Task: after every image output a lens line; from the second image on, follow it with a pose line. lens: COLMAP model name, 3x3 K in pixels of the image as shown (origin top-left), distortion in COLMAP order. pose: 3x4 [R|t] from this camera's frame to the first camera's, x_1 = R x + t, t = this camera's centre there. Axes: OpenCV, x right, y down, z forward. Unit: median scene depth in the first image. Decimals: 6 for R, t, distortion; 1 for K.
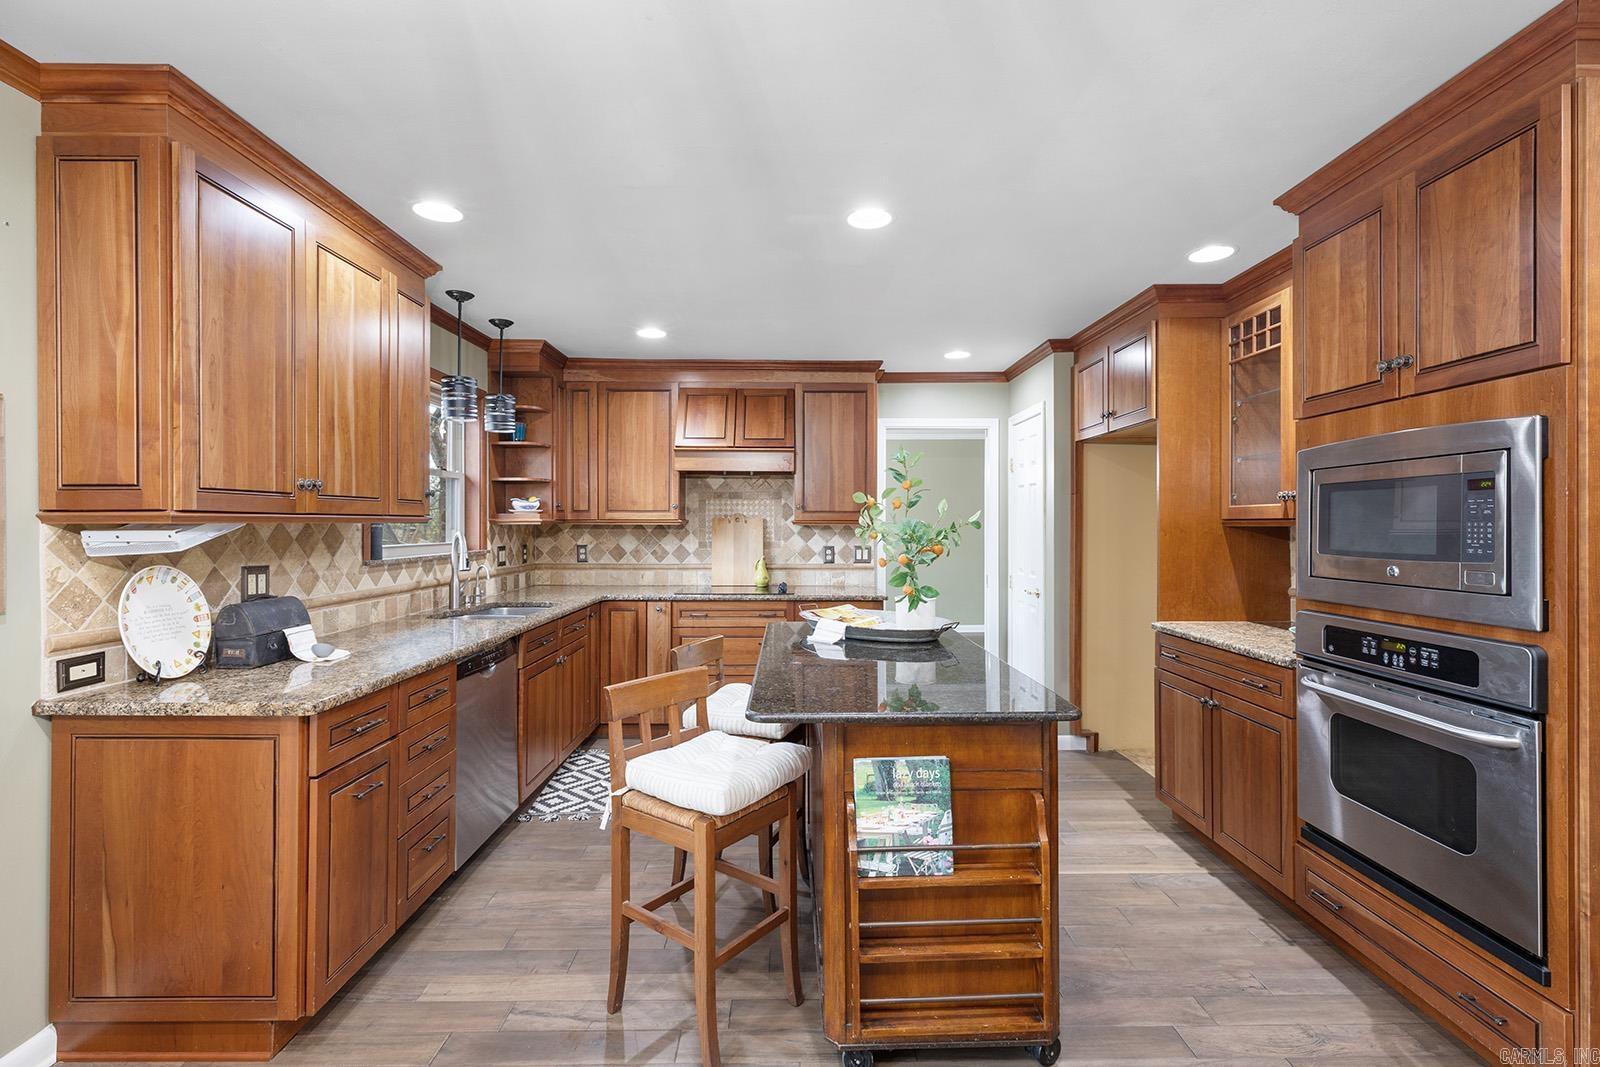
lens RADIAL K [[724.4, 0, 811.2], [0, 724.4, 528.8], [0, 0, 1]] dist [0.005933, -0.000766]
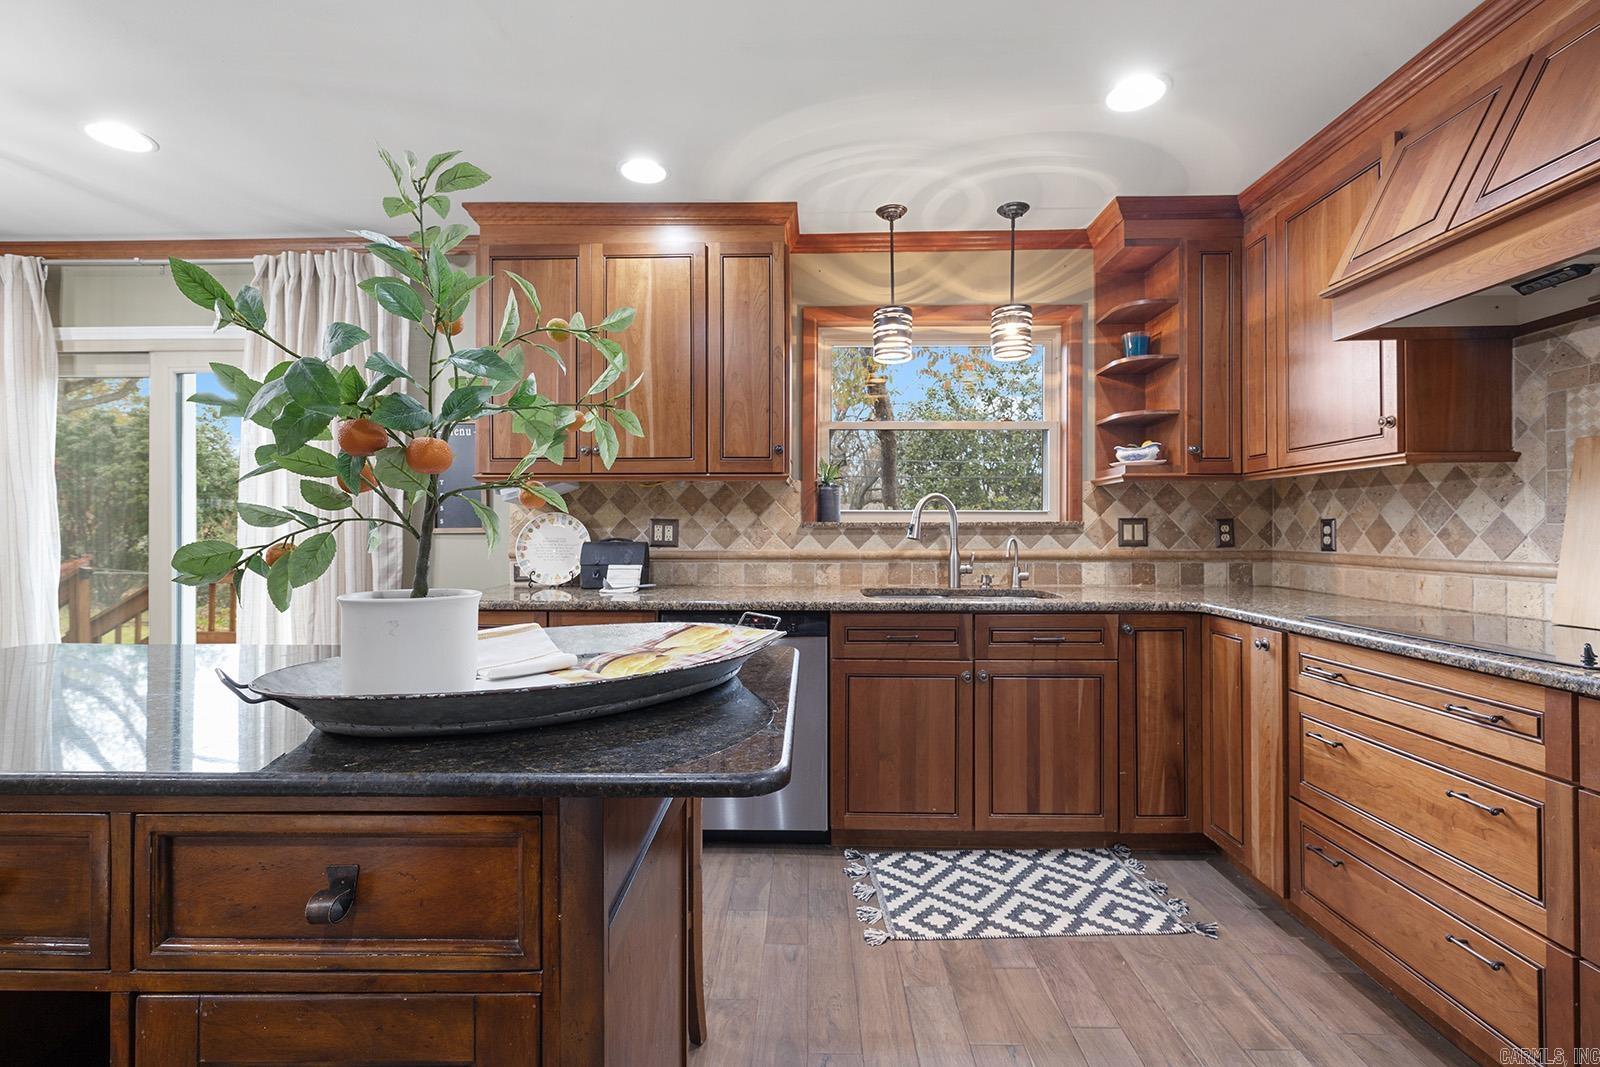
lens RADIAL K [[724.4, 0, 802.8], [0, 724.4, 532.0], [0, 0, 1]] dist [0.005933, -0.000766]
pose [[-0.046904, 0.000104, -0.998899, 0.384105], [-0.007589, 0.999971, 0.000461, 0.054147], [0.998871, 0.007602, -0.046902, 0.986698]]
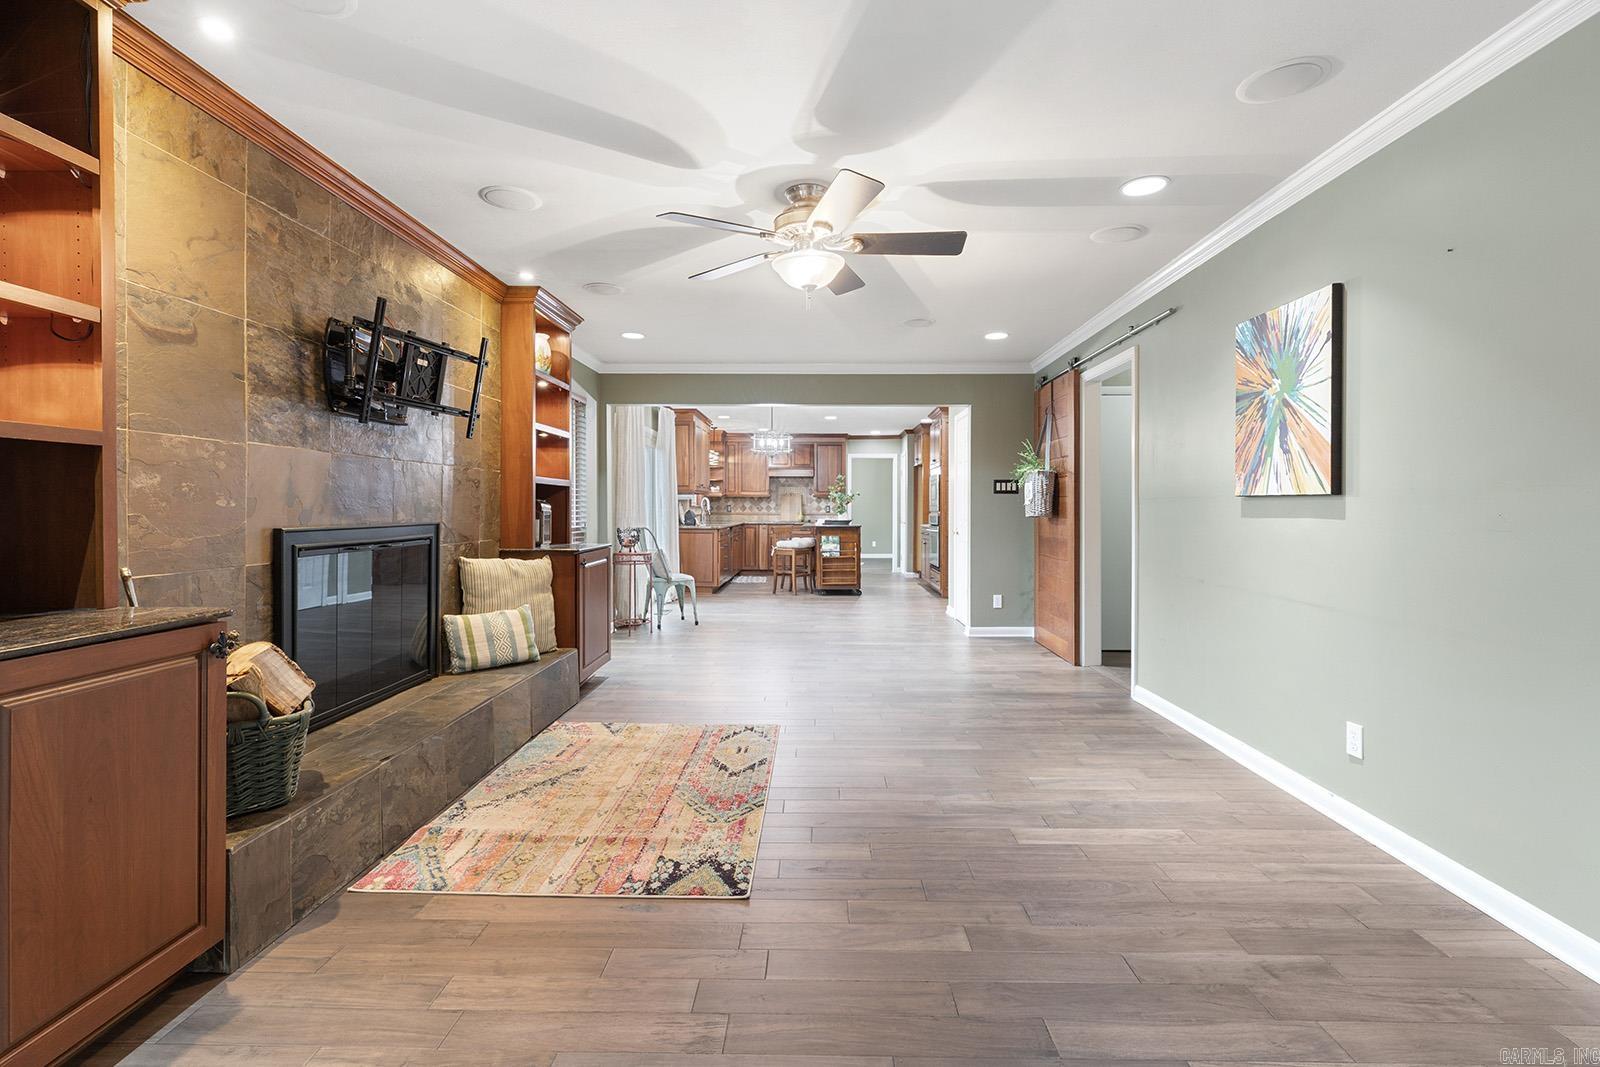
lens RADIAL K [[724.4, 0, 812.9], [0, 724.4, 517.7], [0, 0, 1]] dist [0.005933, -0.000766]
pose [[0.999381, 0.001208, -0.035168, 0.097184], [-0.000965, 0.999976, 0.006932, 0.075273], [0.035176, -0.006894, 0.999357, -2.353159]]
